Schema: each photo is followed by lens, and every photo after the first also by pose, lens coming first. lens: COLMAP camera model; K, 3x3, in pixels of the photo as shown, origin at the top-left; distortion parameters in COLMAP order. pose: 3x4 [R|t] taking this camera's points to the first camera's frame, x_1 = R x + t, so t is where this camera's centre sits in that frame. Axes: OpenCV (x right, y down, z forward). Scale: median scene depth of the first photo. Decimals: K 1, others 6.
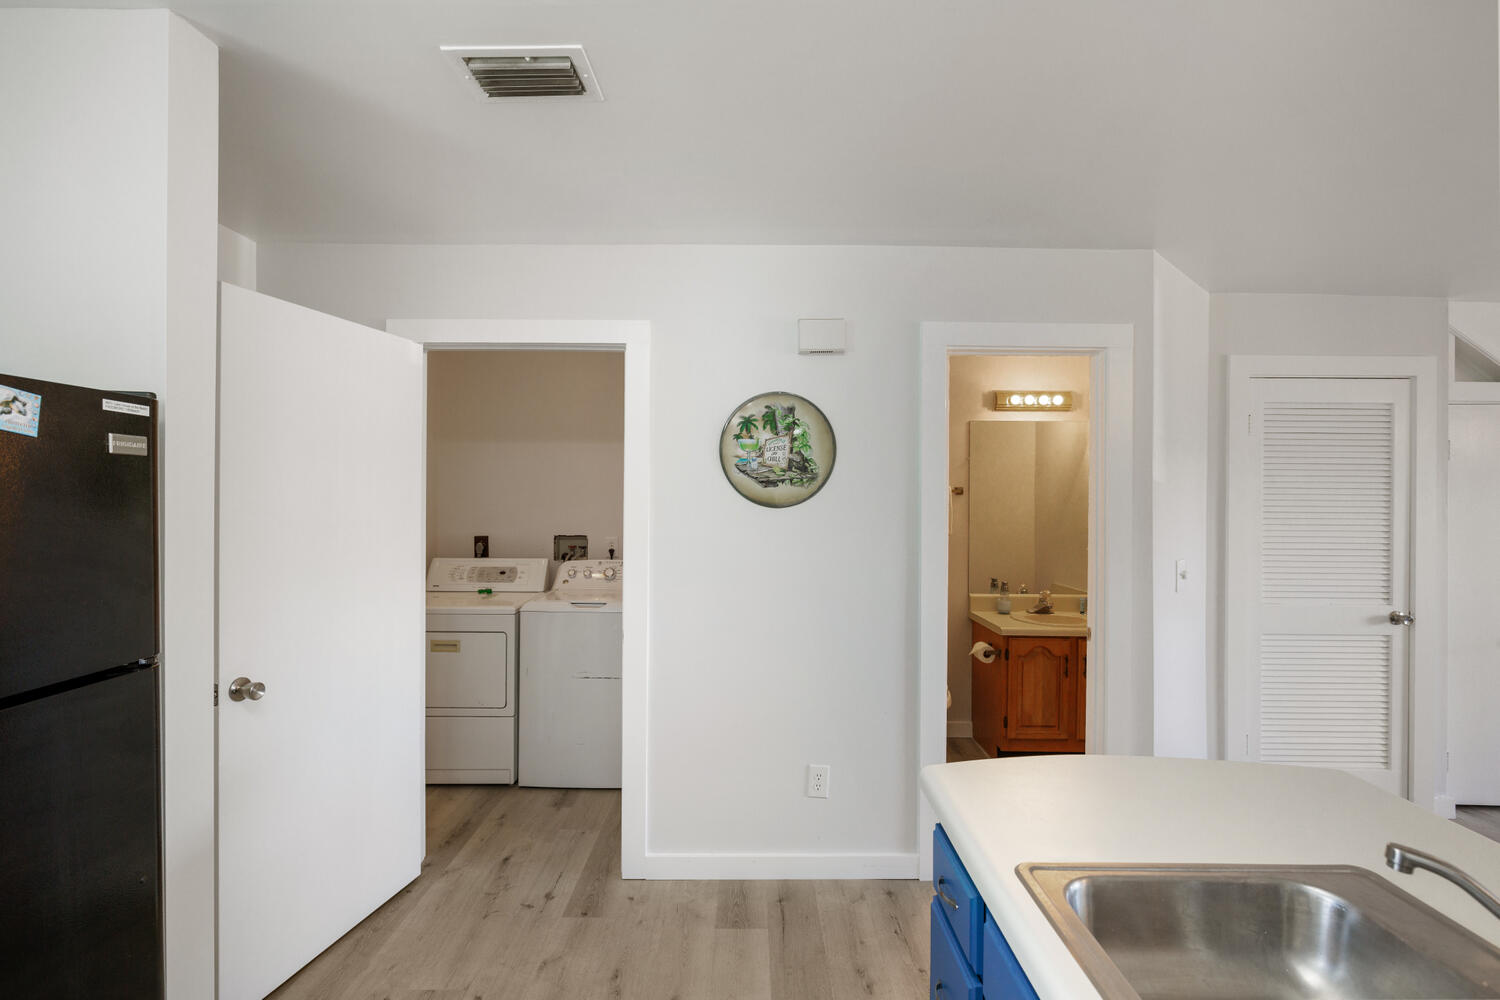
lens RADIAL K [[689.7, 0, 749.9], [0, 689.7, 498.6], [0, 0, 1]] dist [0.002171, 0.000253]
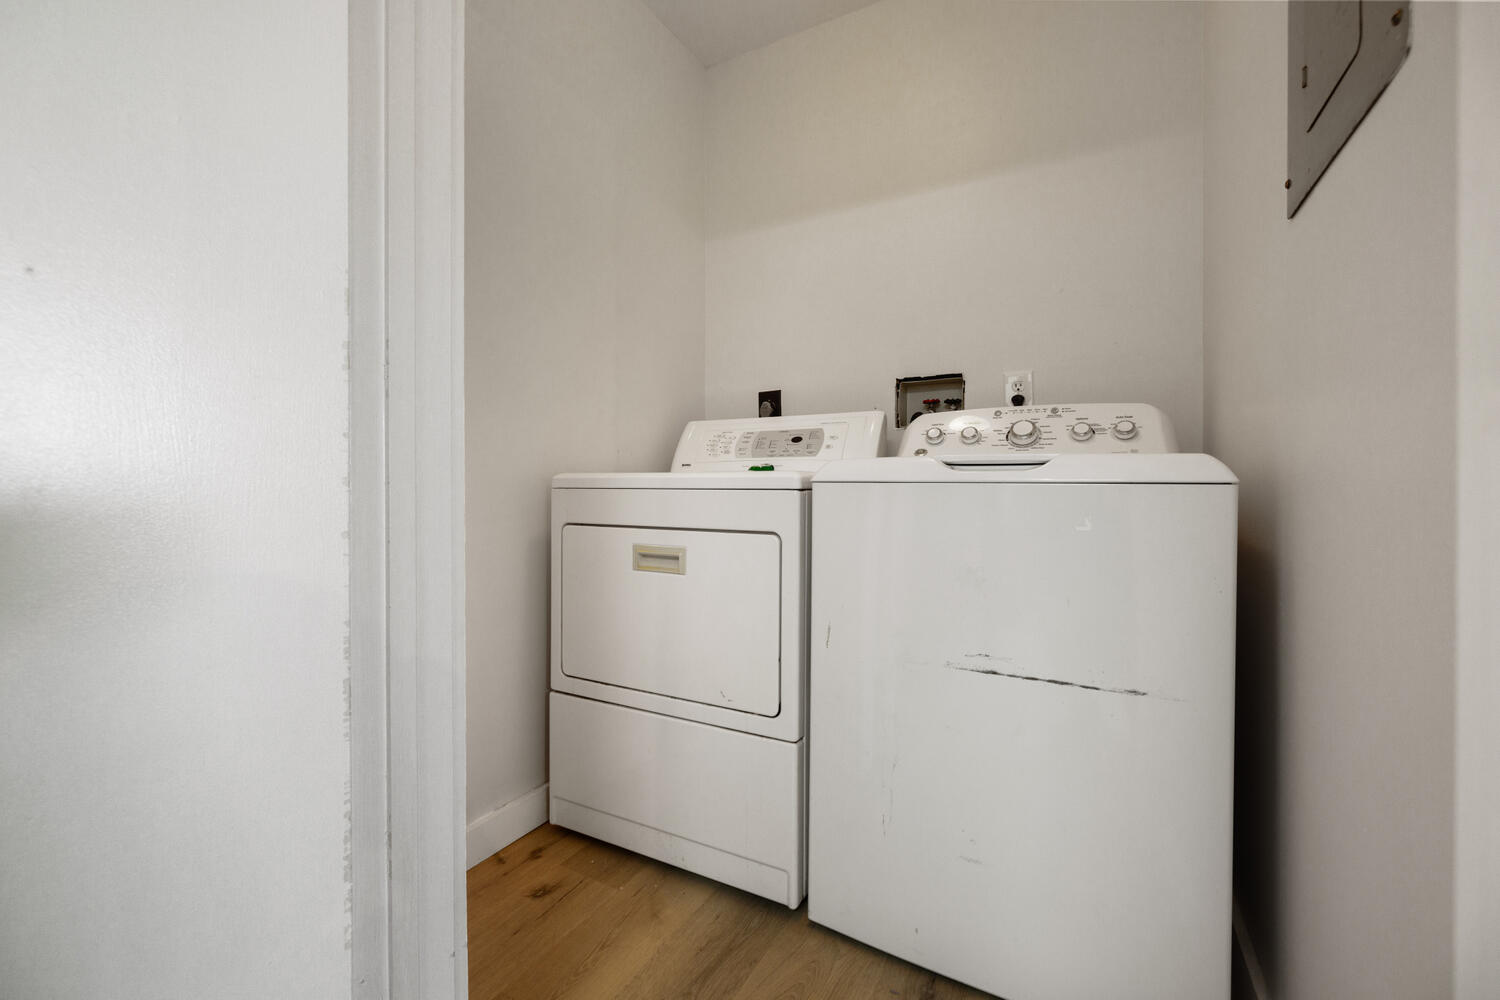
lens RADIAL K [[627.5, 0, 752.0], [0, 627.5, 494.6], [0, 0, 1]] dist [-0.006661, -0.000226]
pose [[0.874511, -0.001487, -0.485003, -0.162386], [0.005181, 0.999967, 0.006276, 0.146117], [0.484978, -0.008001, 0.874490, 0.578670]]
